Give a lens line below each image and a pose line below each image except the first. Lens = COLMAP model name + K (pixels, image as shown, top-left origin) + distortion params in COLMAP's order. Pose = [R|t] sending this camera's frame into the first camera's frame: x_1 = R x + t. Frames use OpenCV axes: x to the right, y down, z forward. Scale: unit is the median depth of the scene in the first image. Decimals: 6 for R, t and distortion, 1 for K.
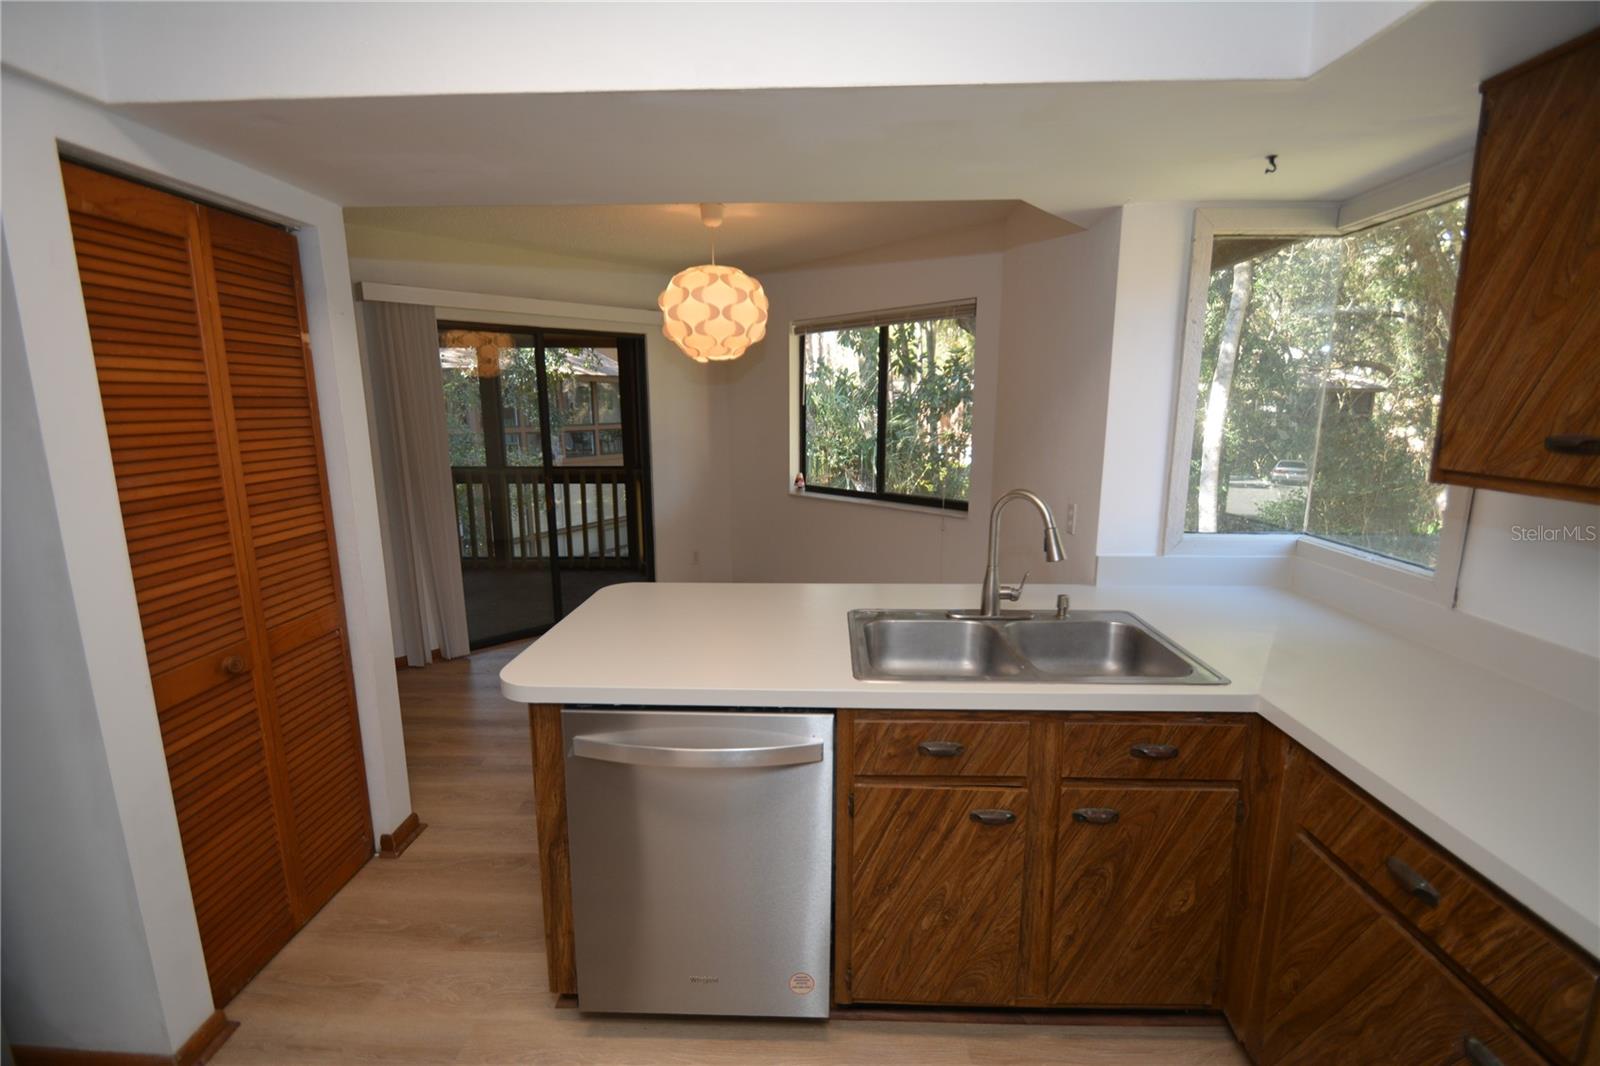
lens RADIAL K [[700.7, 0, 799.8], [0, 700.7, 538.6], [0, 0, 1]] dist [0.017880, -0.018434]
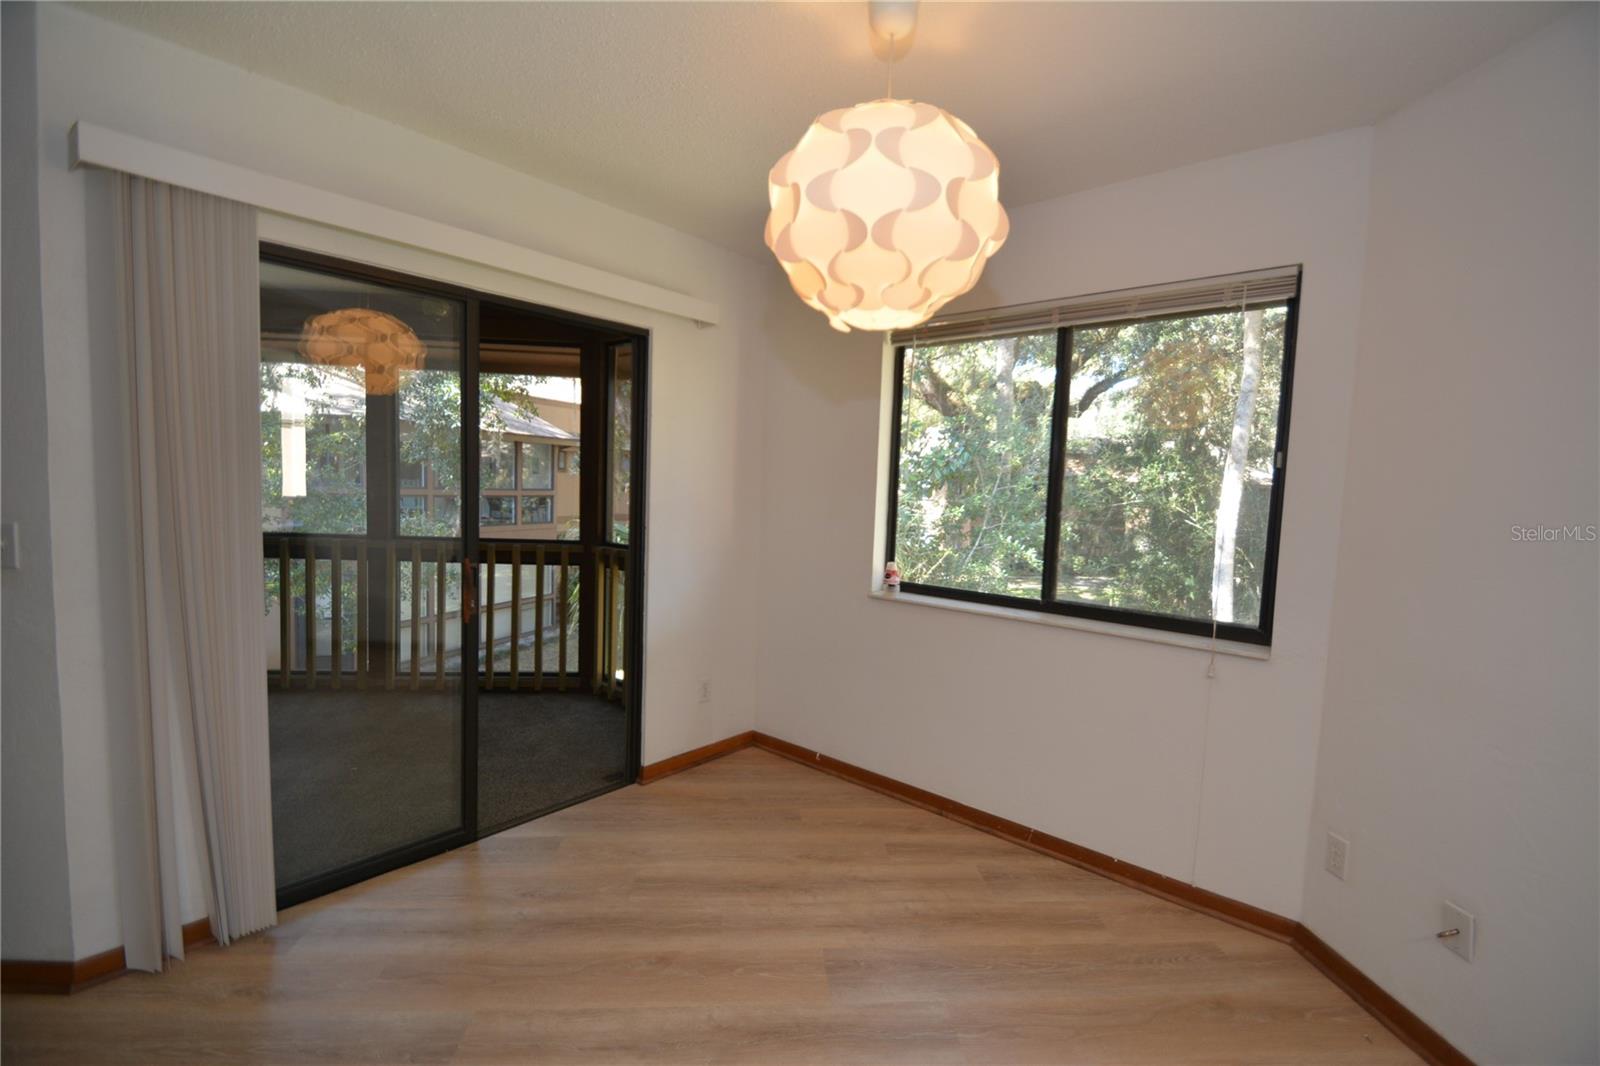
lens RADIAL K [[700.7, 0, 799.8], [0, 700.7, 538.6], [0, 0, 1]] dist [0.017880, -0.018434]
pose [[0.993133, 0.031991, 0.112535, -0.152423], [-0.019406, 0.993608, -0.111201, -0.043787], [-0.115374, 0.108253, 0.987406, 0.396833]]
